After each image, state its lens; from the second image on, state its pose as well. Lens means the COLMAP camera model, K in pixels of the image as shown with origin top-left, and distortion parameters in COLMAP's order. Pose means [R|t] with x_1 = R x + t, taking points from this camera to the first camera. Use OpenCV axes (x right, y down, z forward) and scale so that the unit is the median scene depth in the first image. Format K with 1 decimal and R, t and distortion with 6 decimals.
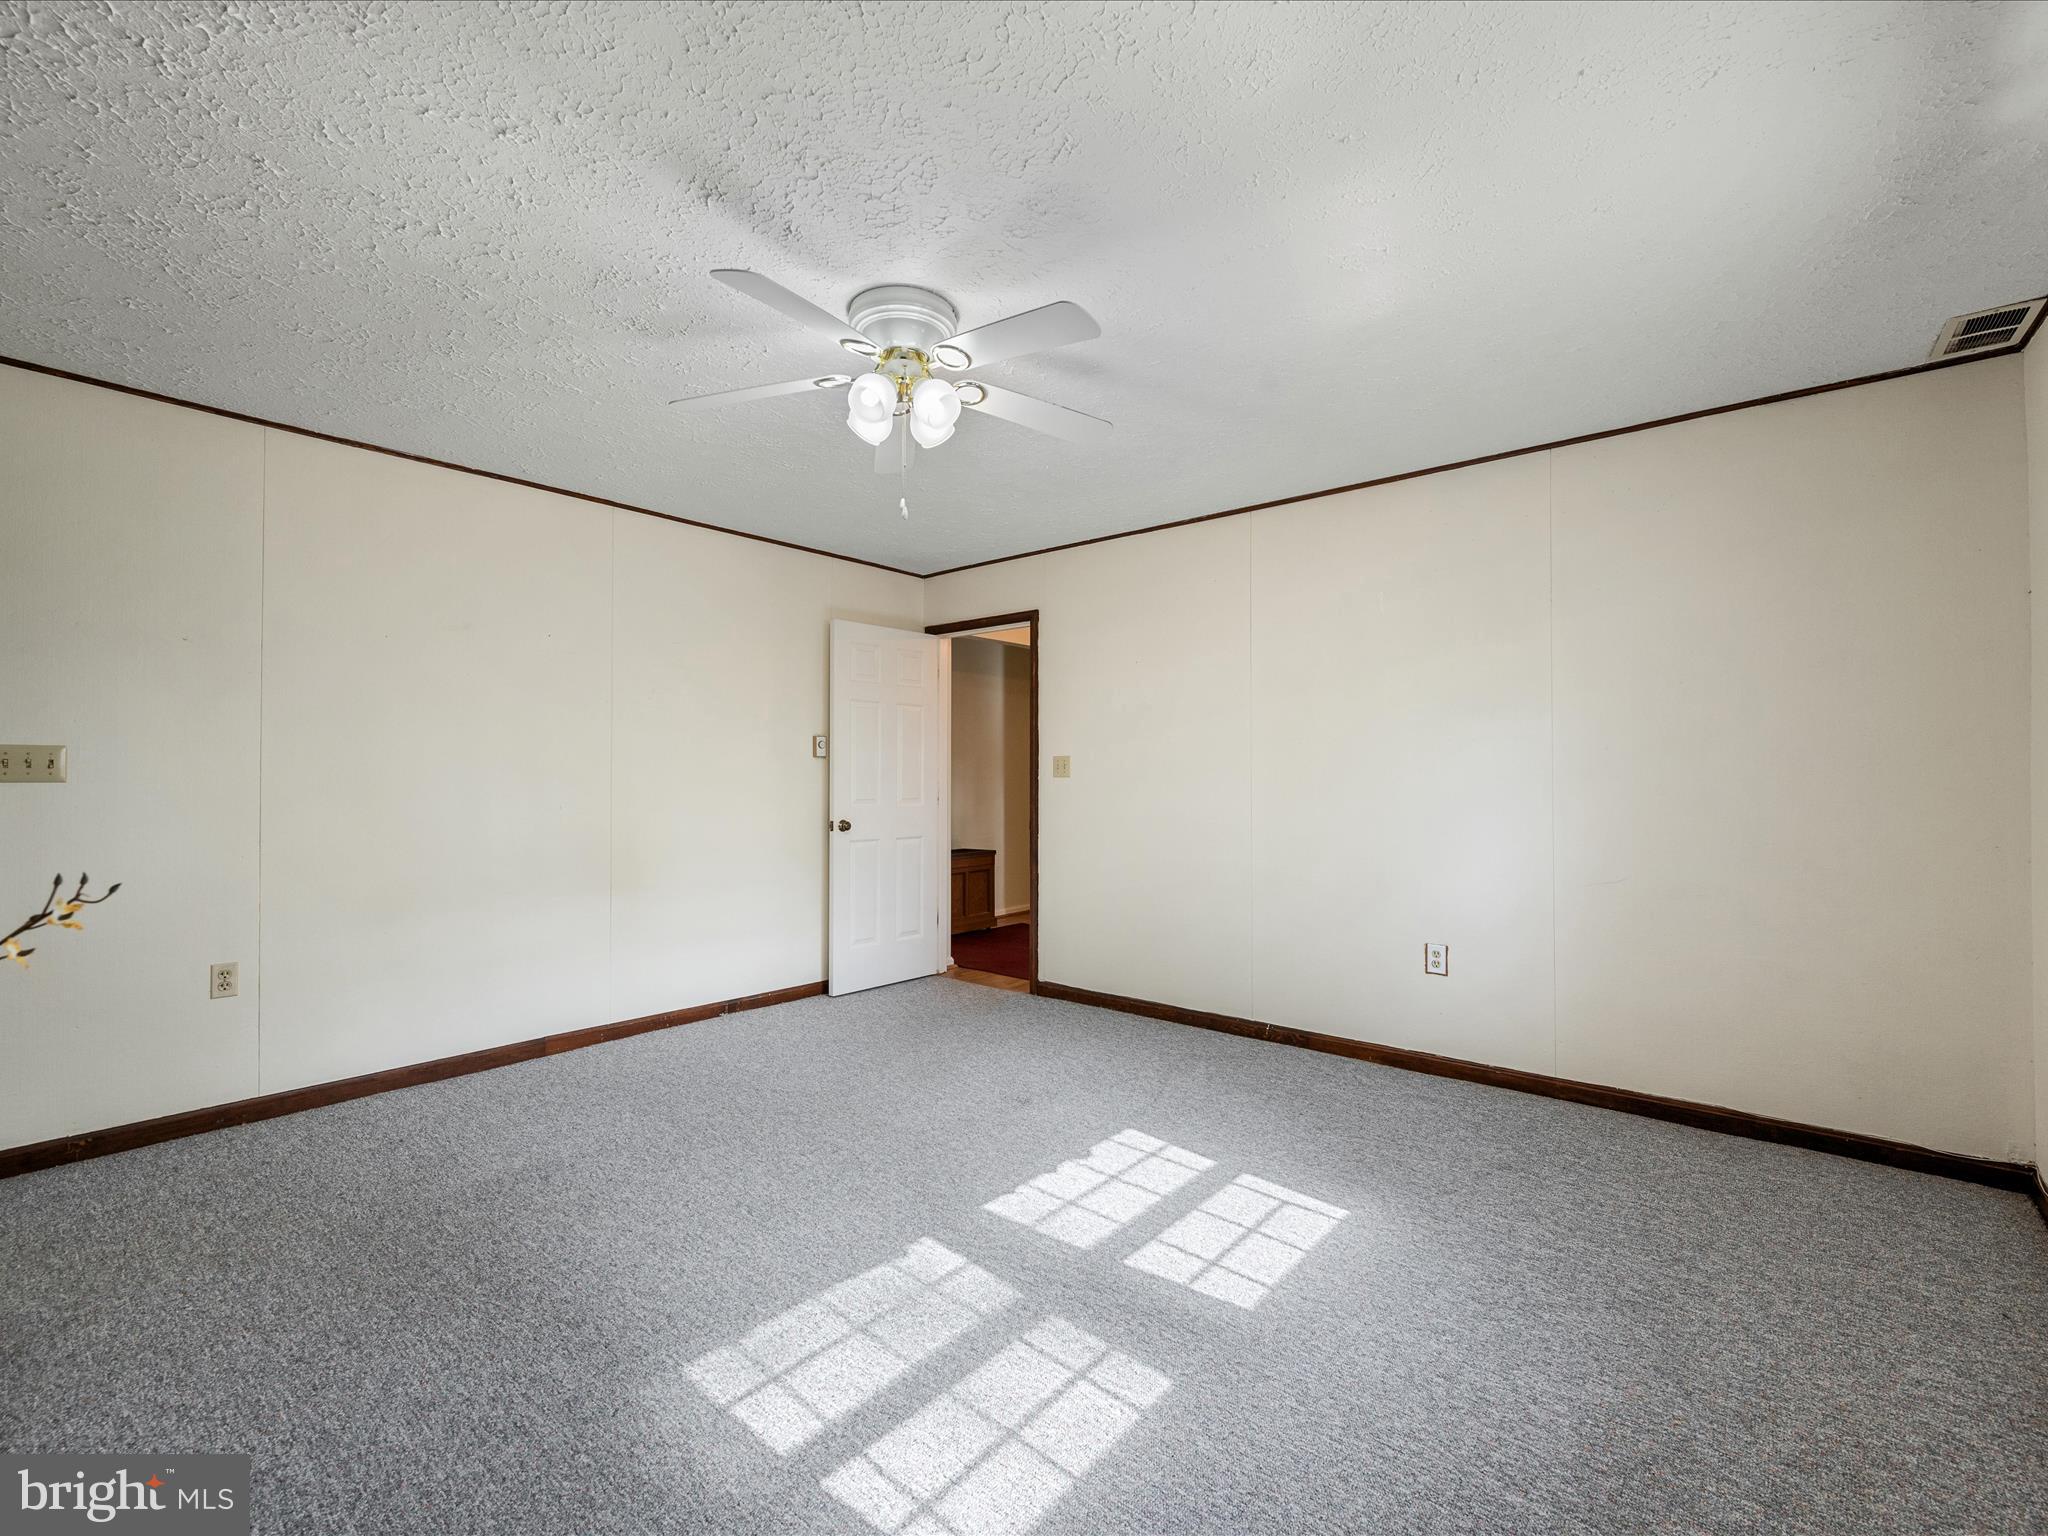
lens RADIAL K [[902.1, 0, 1026.7], [0, 902.1, 795.1], [0, 0, 1]] dist [-0.002371, -0.000255]
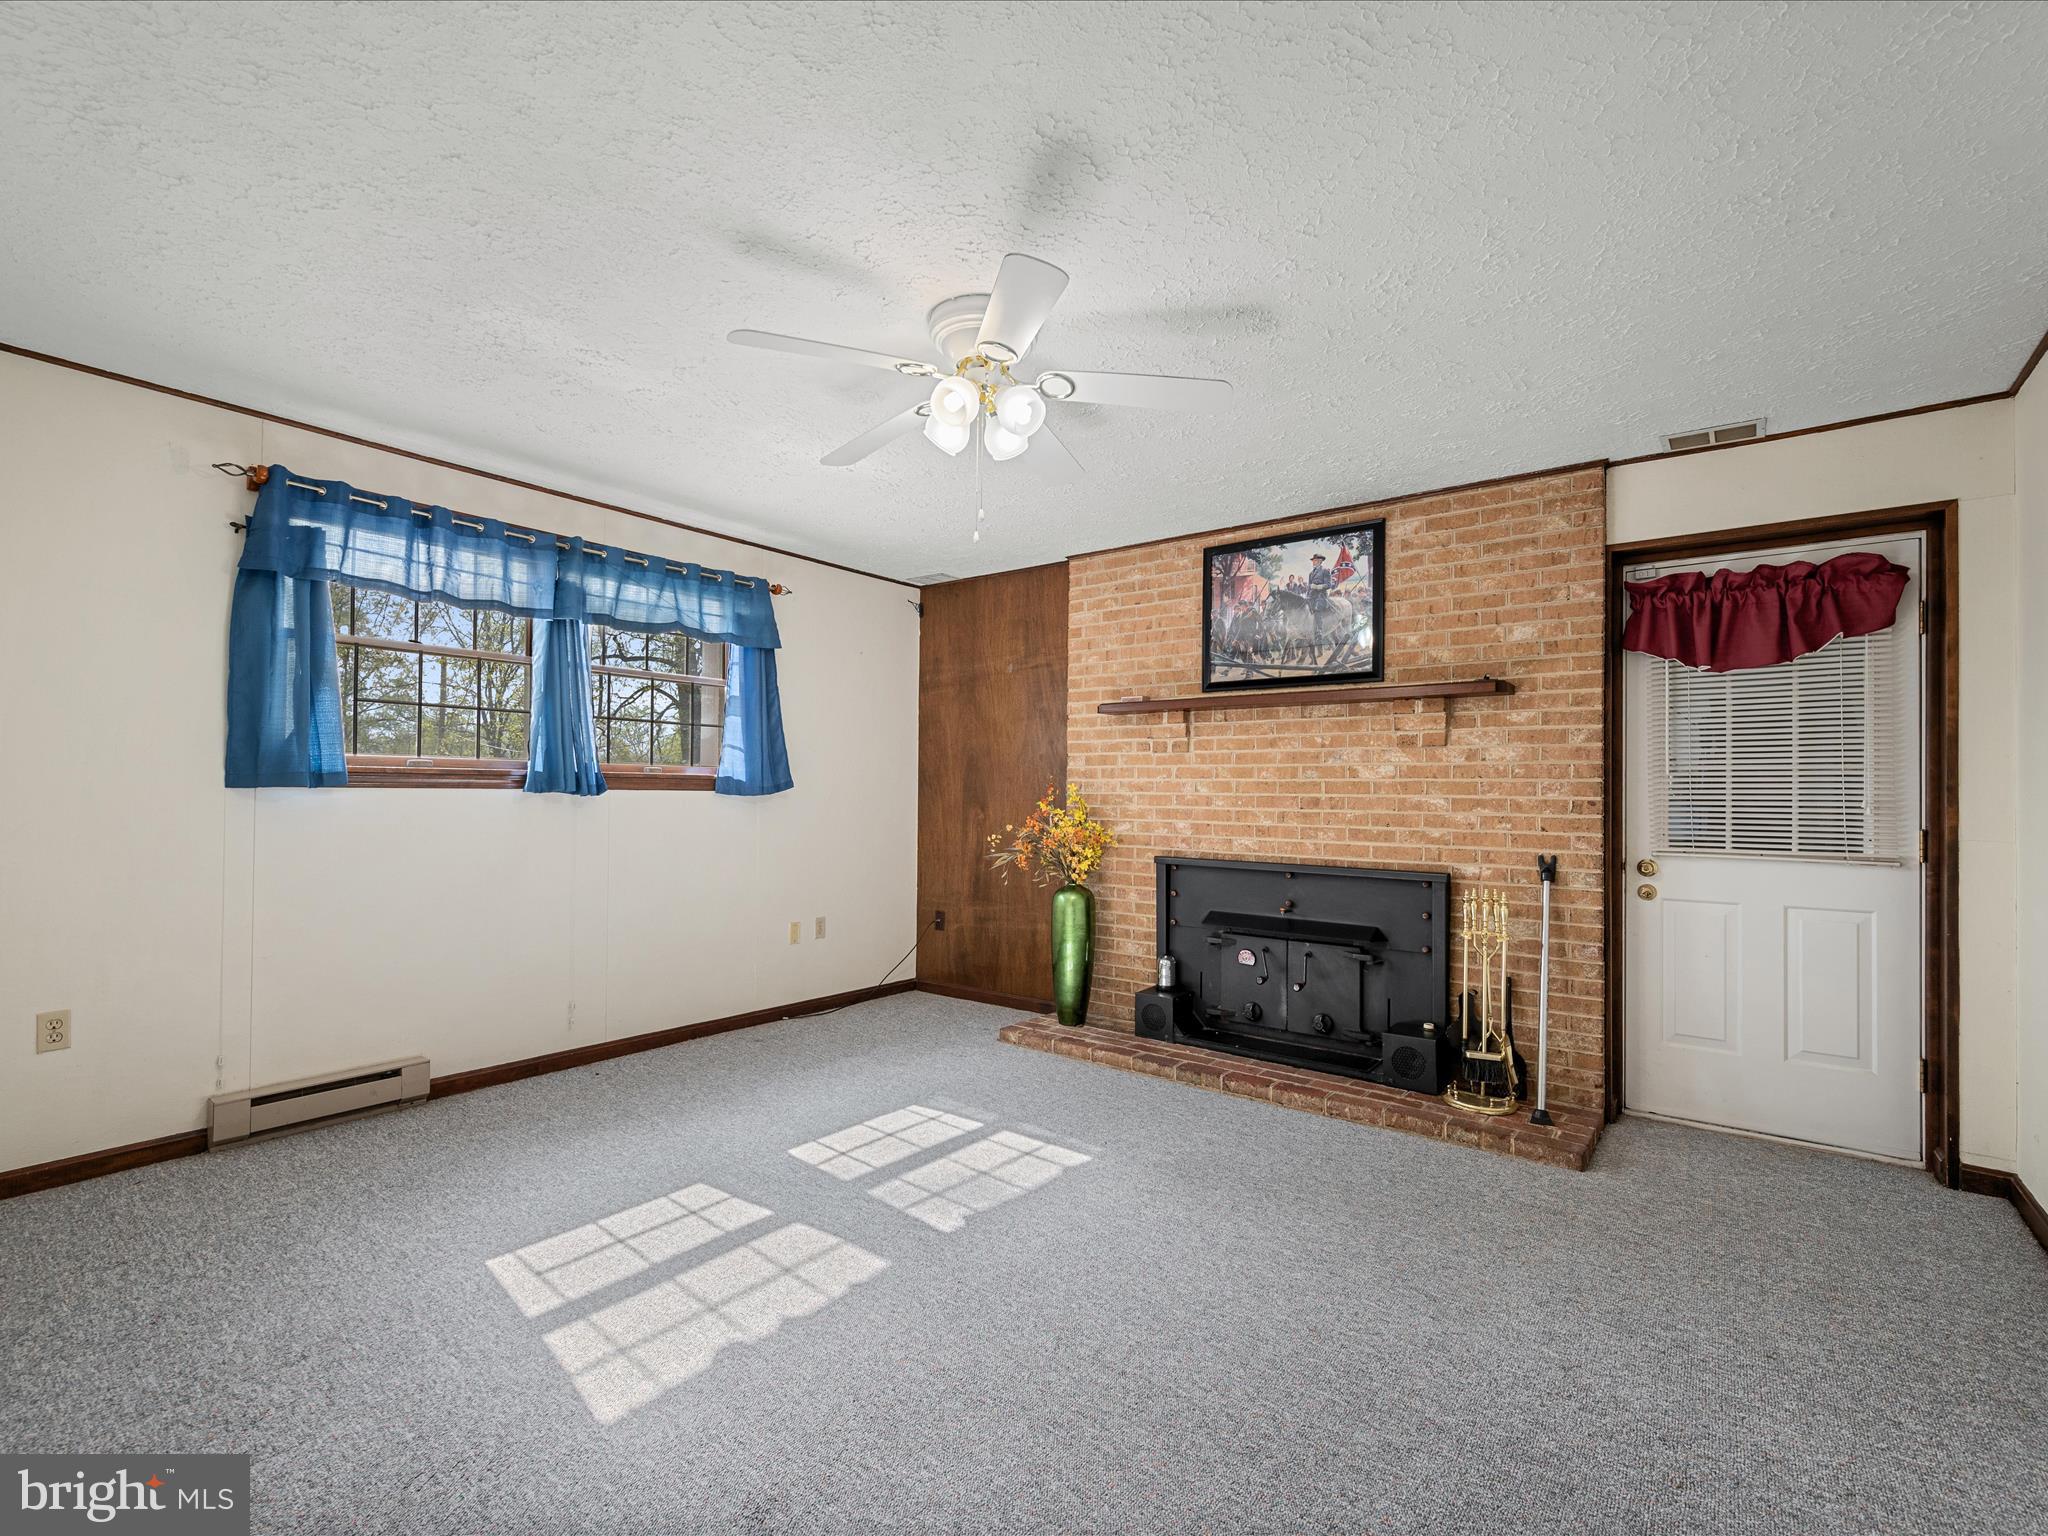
lens RADIAL K [[902.1, 0, 1026.7], [0, 902.1, 795.1], [0, 0, 1]] dist [-0.002371, -0.000255]
pose [[-0.999062, -0.008327, -0.042500, -0.146767], [-0.009036, 0.999823, 0.016527, -0.027645], [0.042355, 0.016896, -0.998960, 1.944311]]
